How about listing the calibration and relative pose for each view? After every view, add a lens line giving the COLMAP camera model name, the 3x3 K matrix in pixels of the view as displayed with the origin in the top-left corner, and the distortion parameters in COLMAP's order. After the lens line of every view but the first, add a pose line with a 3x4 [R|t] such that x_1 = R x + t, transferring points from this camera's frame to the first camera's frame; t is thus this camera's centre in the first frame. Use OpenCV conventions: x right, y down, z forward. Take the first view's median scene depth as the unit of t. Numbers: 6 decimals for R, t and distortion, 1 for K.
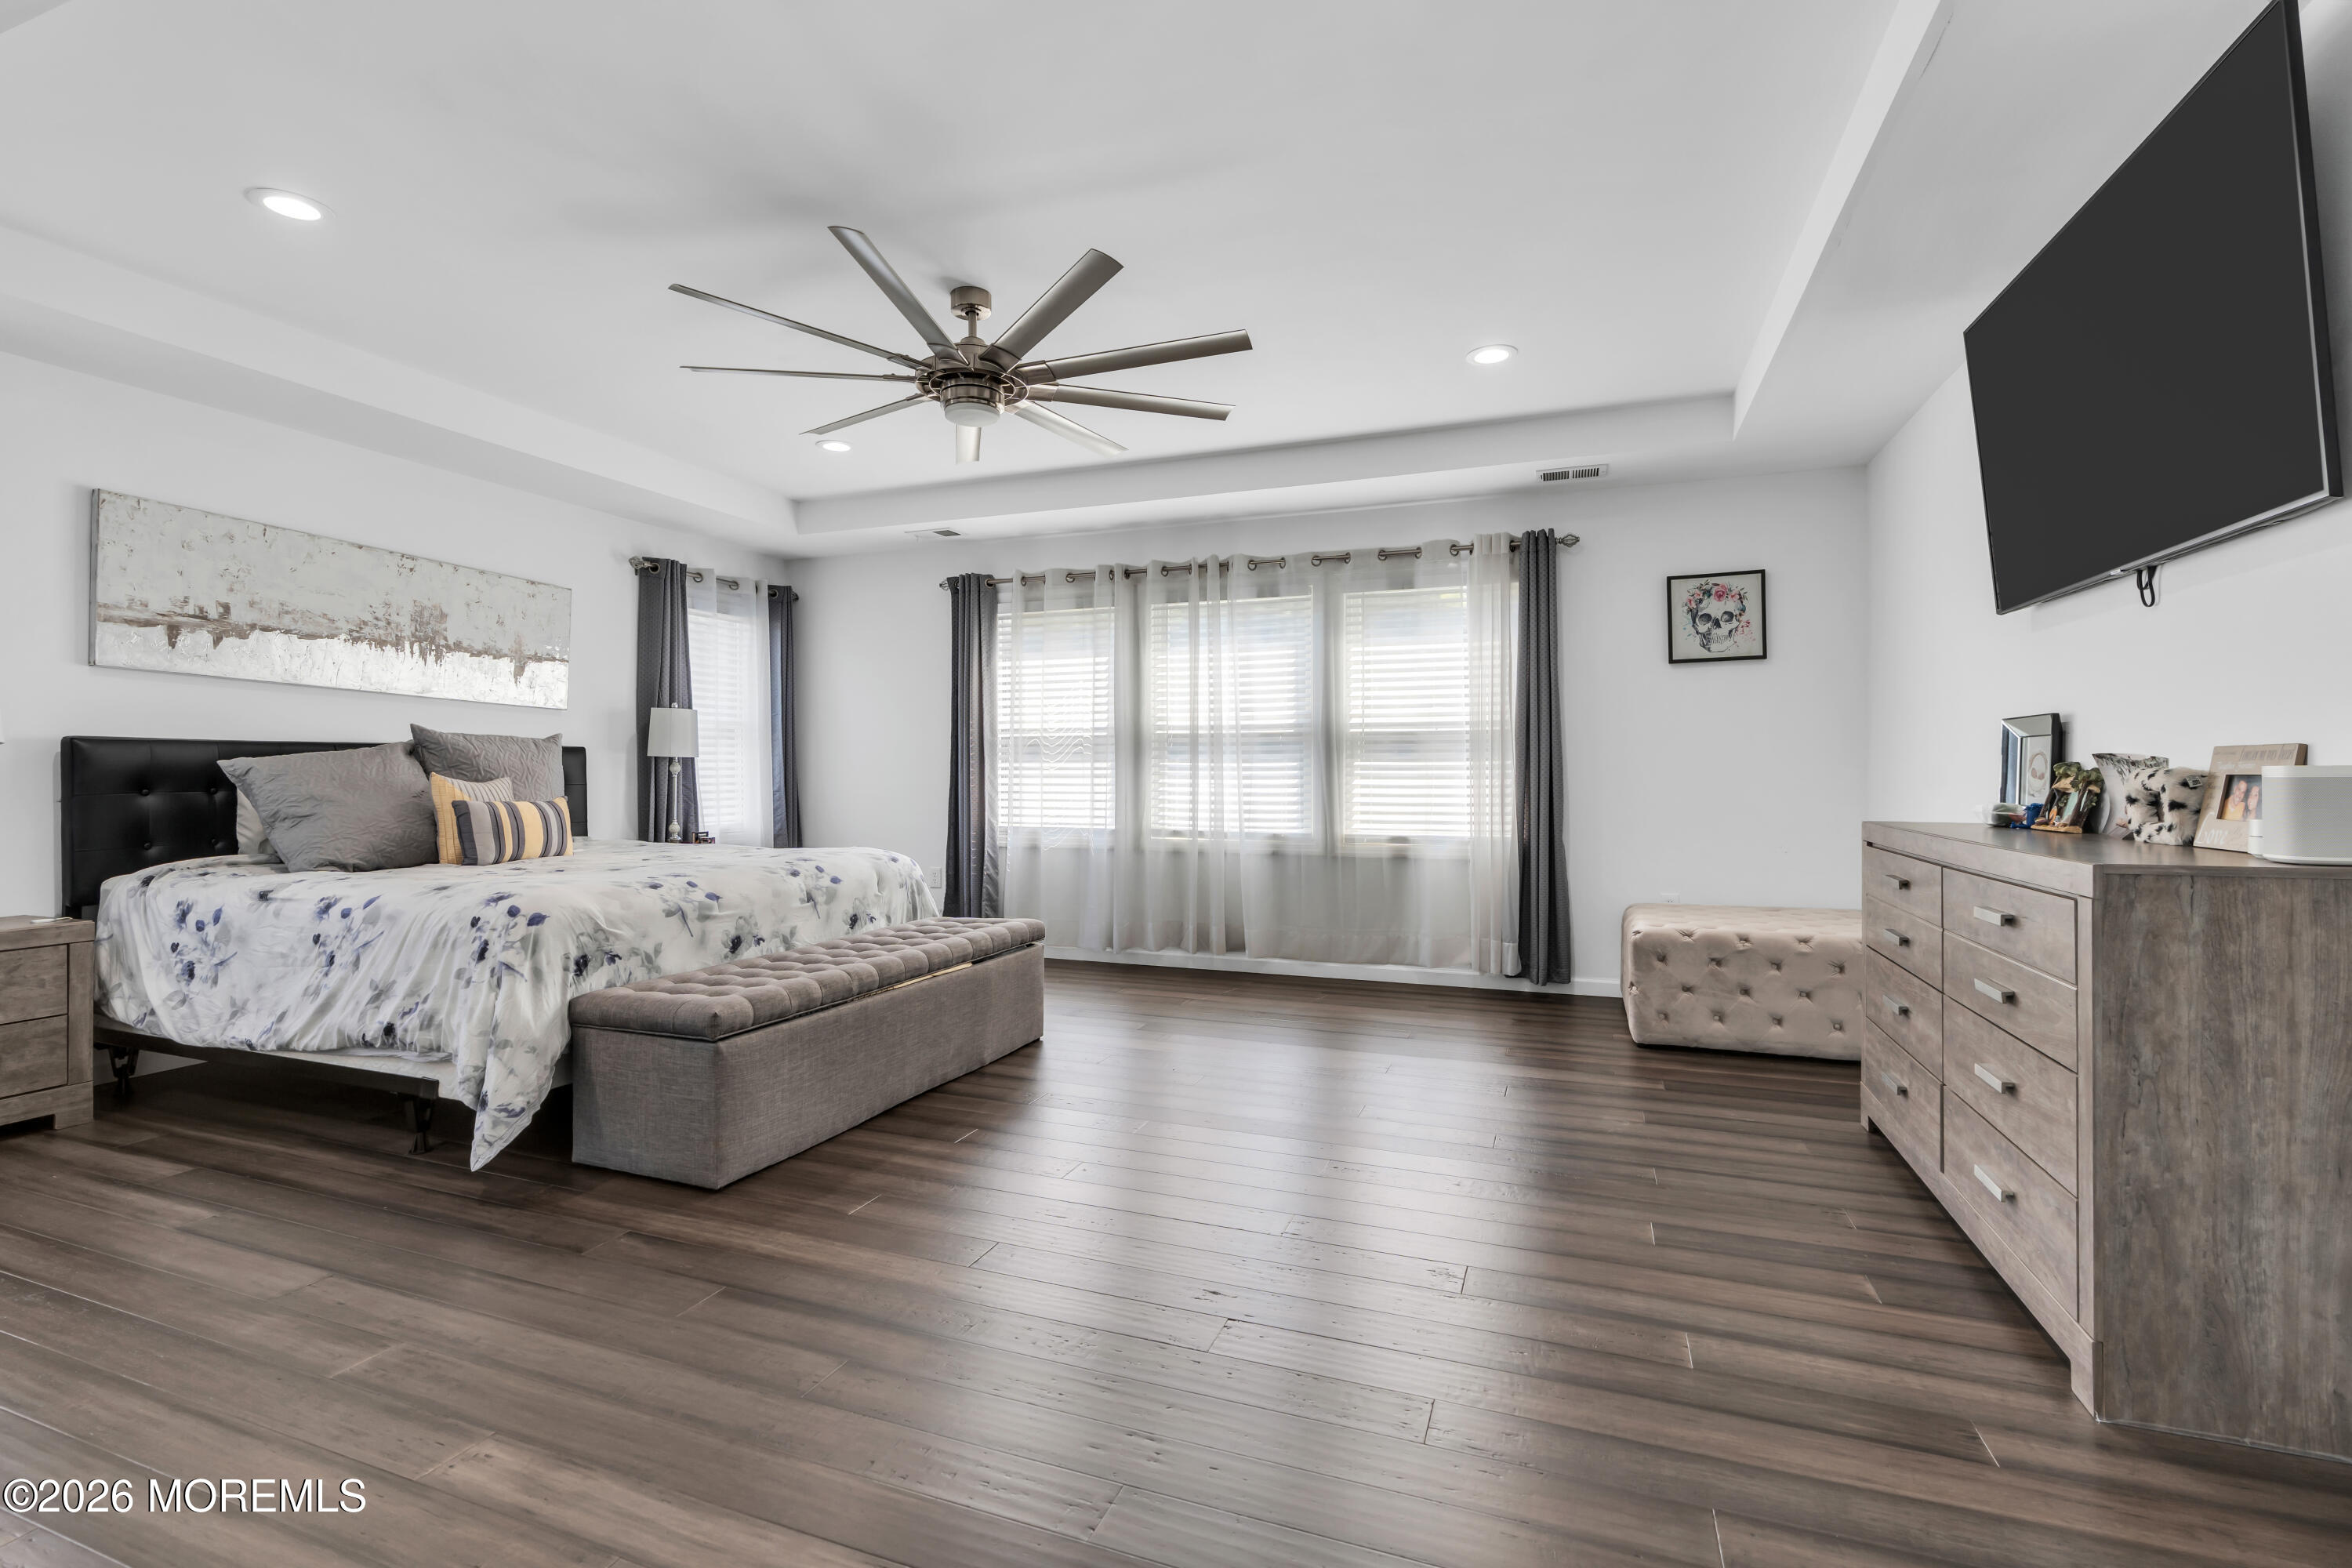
lens RADIAL K [[1051.7, 0, 1180.2], [0, 1051.7, 774.2], [0, 0, 1]] dist [-0.001919, 0.000968]
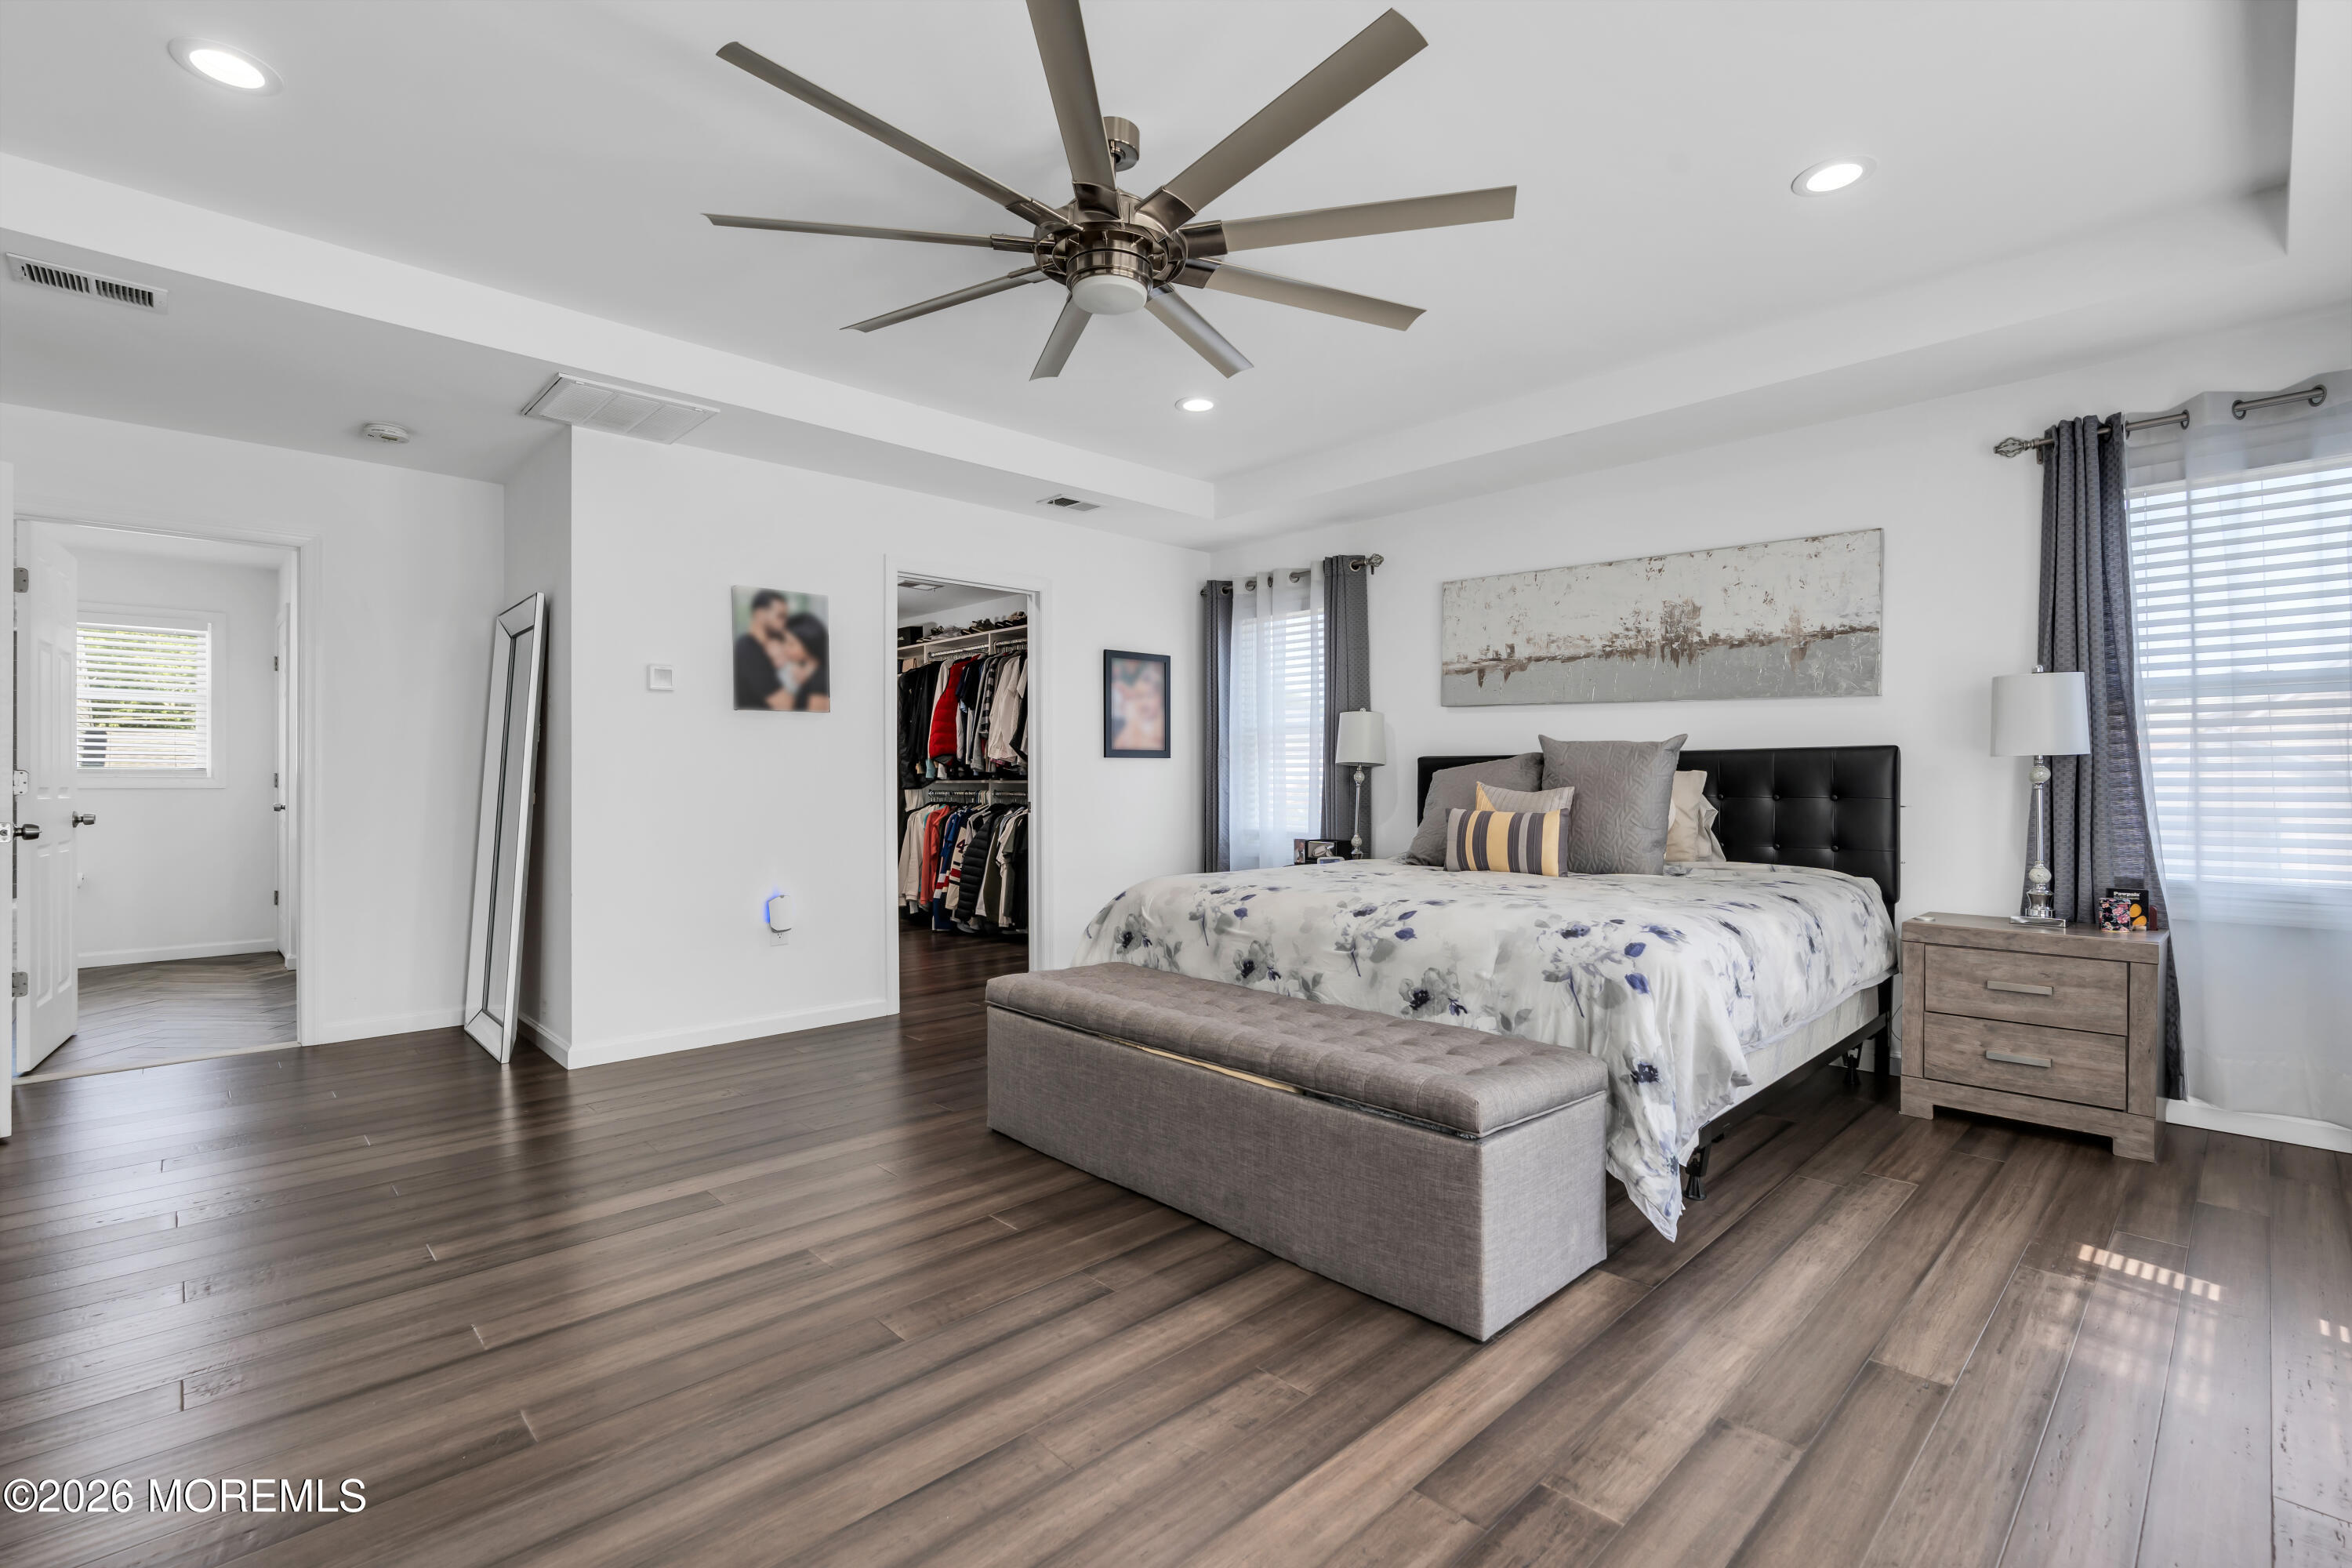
lens RADIAL K [[1051.7, 0, 1157.5], [0, 1051.7, 794.2], [0, 0, 1]] dist [-0.001919, 0.000968]
pose [[-0.427363, 0.010349, -0.904021, 0.403265], [-0.002742, 0.999915, 0.012743, -0.002059], [0.904076, 0.007925, -0.427298, 1.208524]]
